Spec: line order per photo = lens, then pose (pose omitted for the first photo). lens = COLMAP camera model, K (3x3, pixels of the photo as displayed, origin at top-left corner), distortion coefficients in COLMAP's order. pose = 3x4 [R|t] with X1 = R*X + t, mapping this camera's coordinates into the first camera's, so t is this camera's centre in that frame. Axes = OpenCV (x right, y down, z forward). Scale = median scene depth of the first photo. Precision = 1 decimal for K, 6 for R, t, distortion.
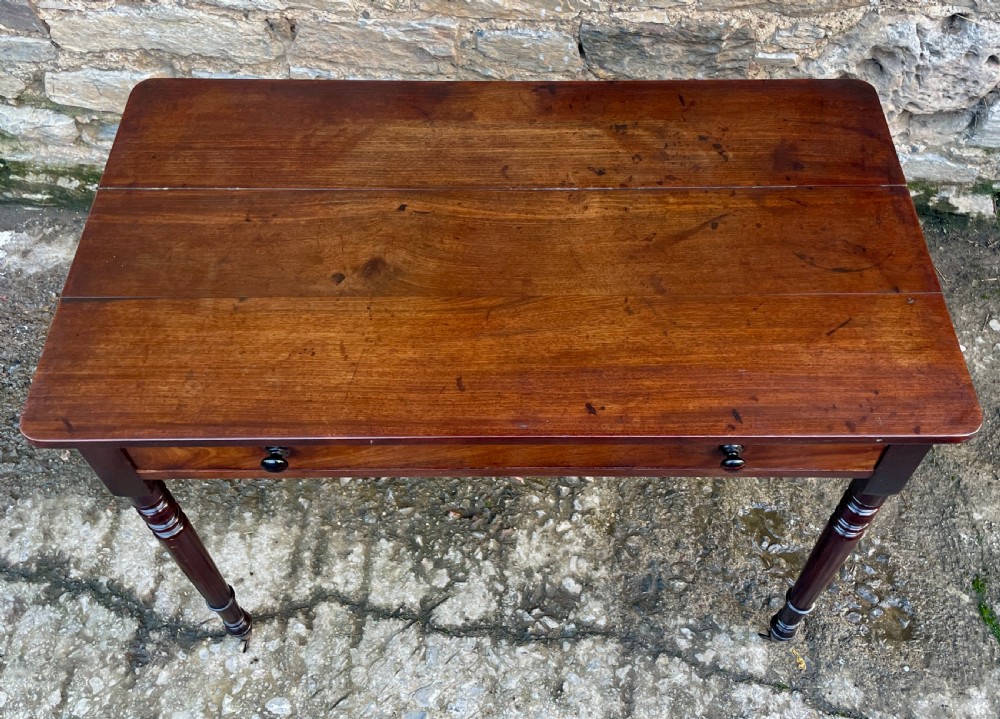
lens RADIAL K [[980.3, 0, 526.9], [0, 980.3, 303.4], [0, 0, 1]] dist [0.089125, -0.120869]
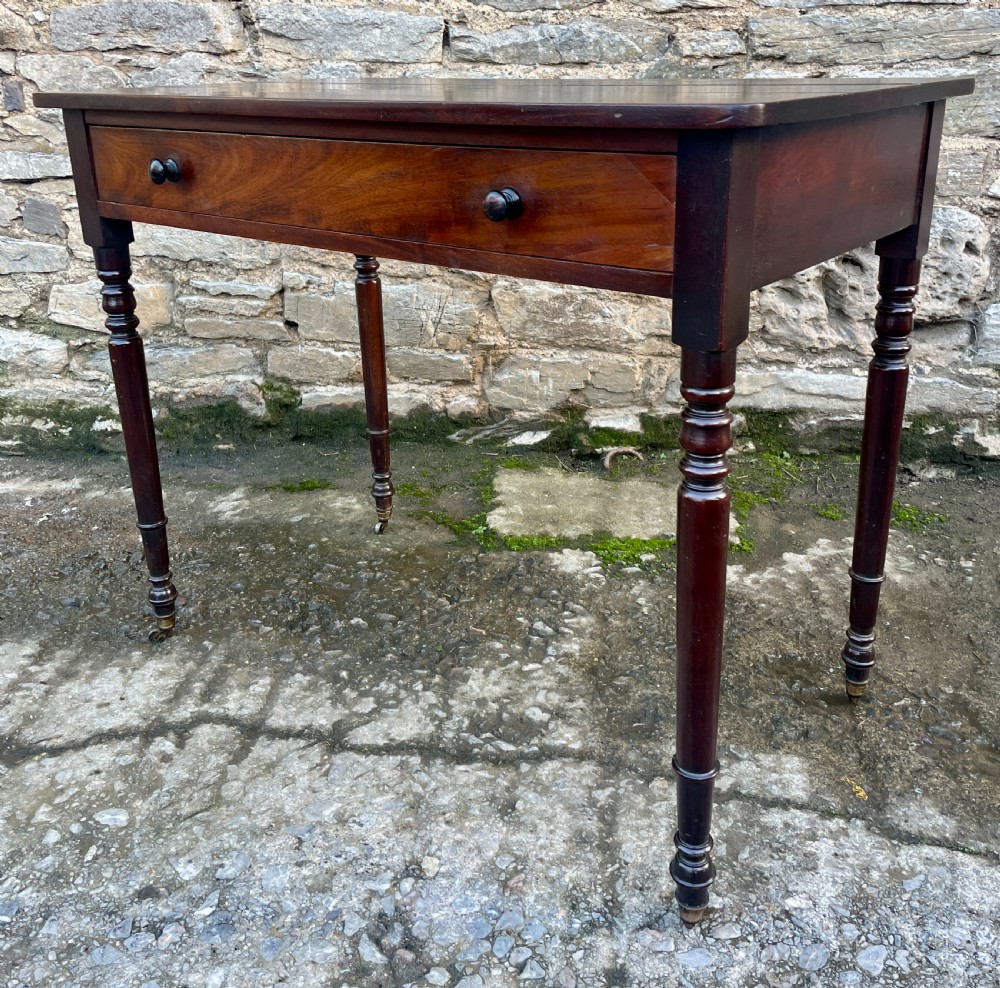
lens RADIAL K [[1032.7, 0, 515.5], [0, 1032.7, 389.4], [0, 0, 1]] dist [0.086664, -0.118263]
pose [[0.998288, -0.002801, -0.058420, 0.075686], [-0.031696, 0.813547, -0.580635, 0.543953], [0.049154, 0.581493, 0.812065, 0.217493]]
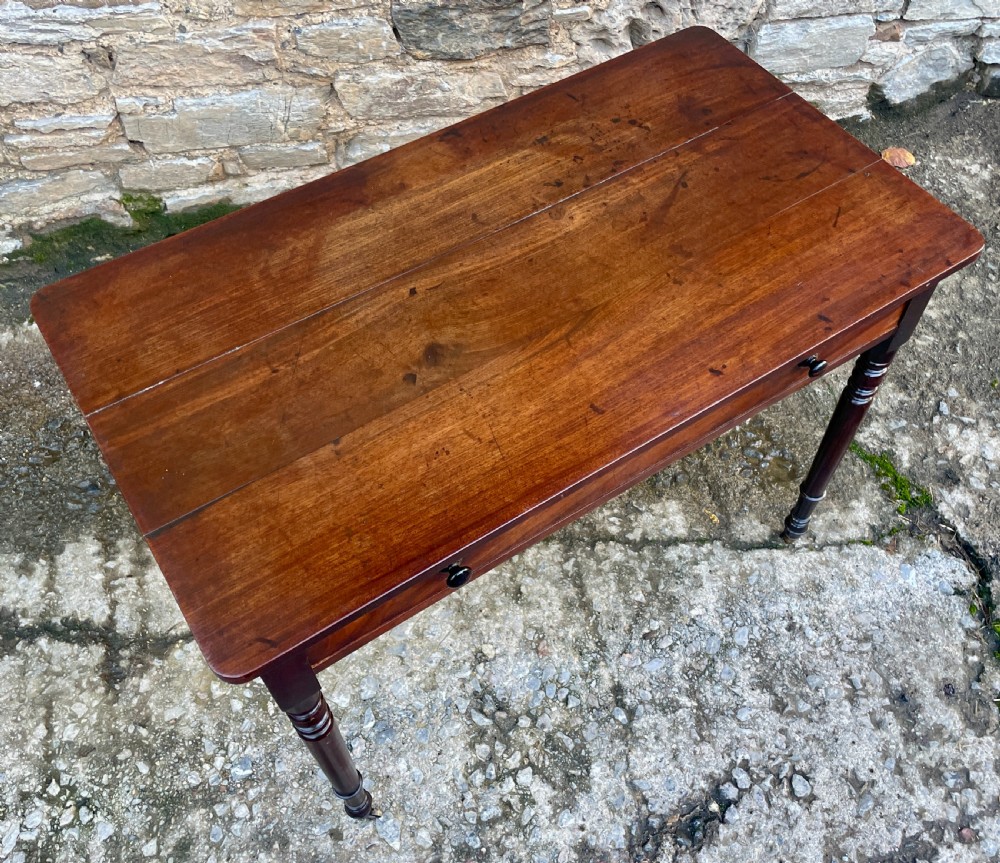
lens RADIAL K [[961.3, 0, 533.2], [0, 961.3, 419.2], [0, 0, 1]] dist [0.087432, -0.119940]
pose [[0.957684, -0.230794, 0.171977, -0.086552], [0.228028, 0.972991, 0.035946, 0.155856], [-0.175628, 0.004791, 0.984445, -0.061090]]
